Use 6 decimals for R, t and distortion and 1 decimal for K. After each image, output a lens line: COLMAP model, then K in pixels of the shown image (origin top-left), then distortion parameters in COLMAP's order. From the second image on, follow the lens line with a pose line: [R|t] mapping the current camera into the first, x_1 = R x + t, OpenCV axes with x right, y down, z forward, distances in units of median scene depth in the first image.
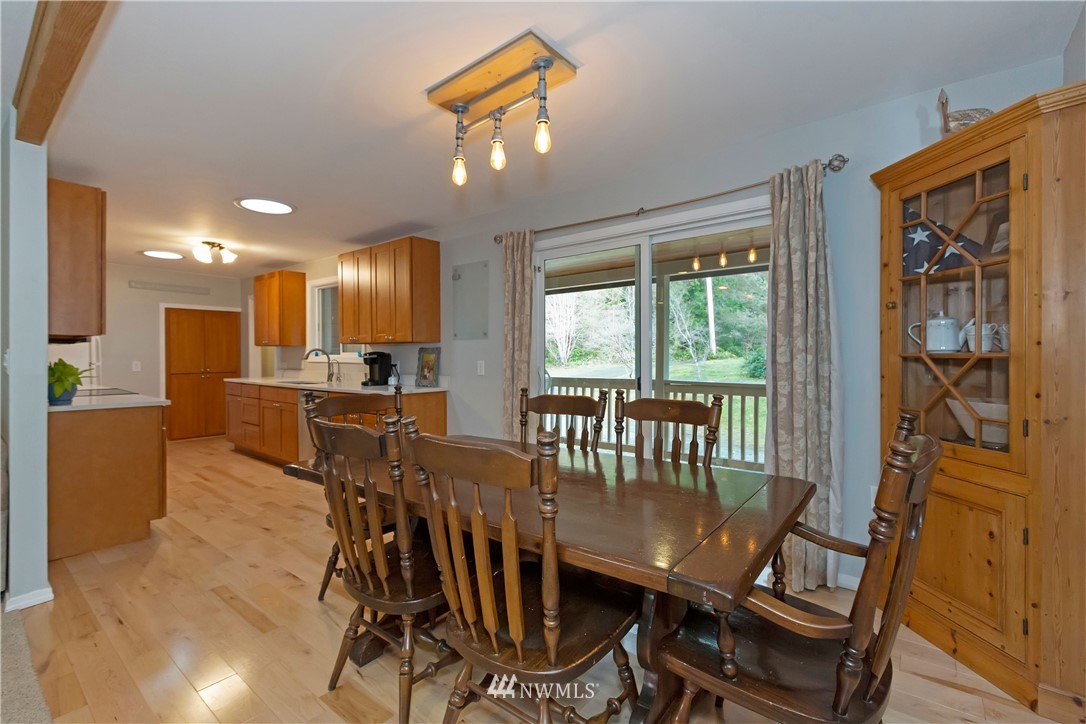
lens RADIAL K [[494.8, 0, 542.0], [0, 494.8, 362.1], [0, 0, 1]] dist [0.001328, 0.000264]
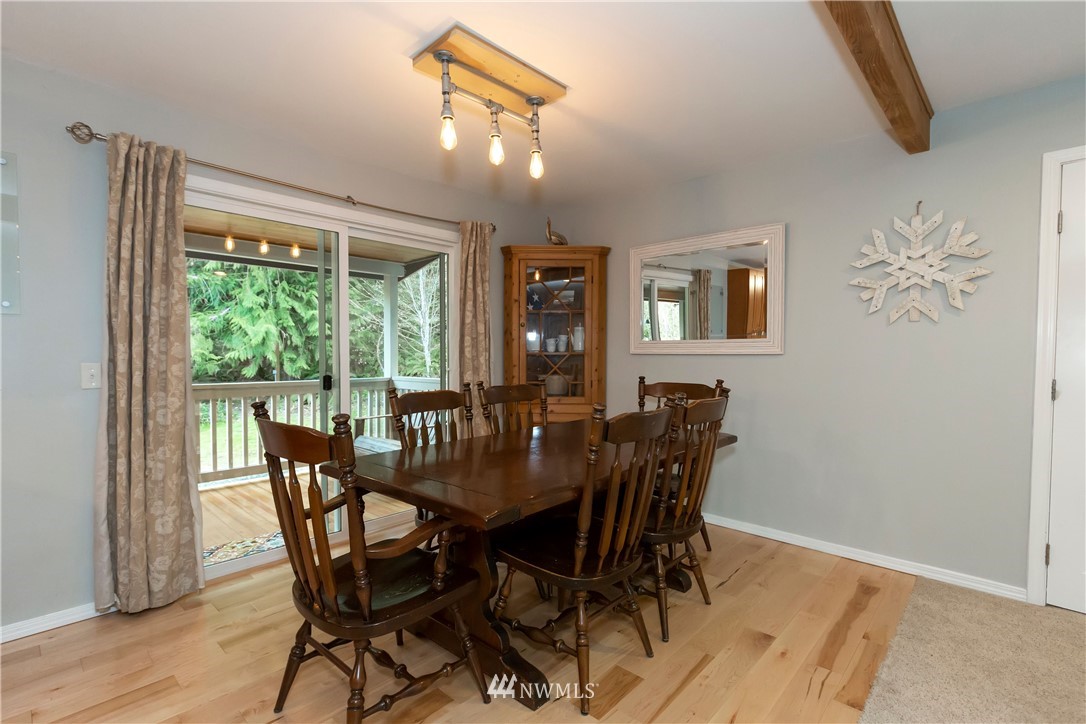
lens RADIAL K [[494.8, 0, 543.2], [0, 494.8, 361.0], [0, 0, 1]] dist [0.001328, 0.000264]
pose [[0.073816, -0.007169, 0.997246, -1.340191], [0.002813, 0.999972, 0.006981, 0.002224], [-0.997268, 0.002290, 0.073834, 1.031882]]
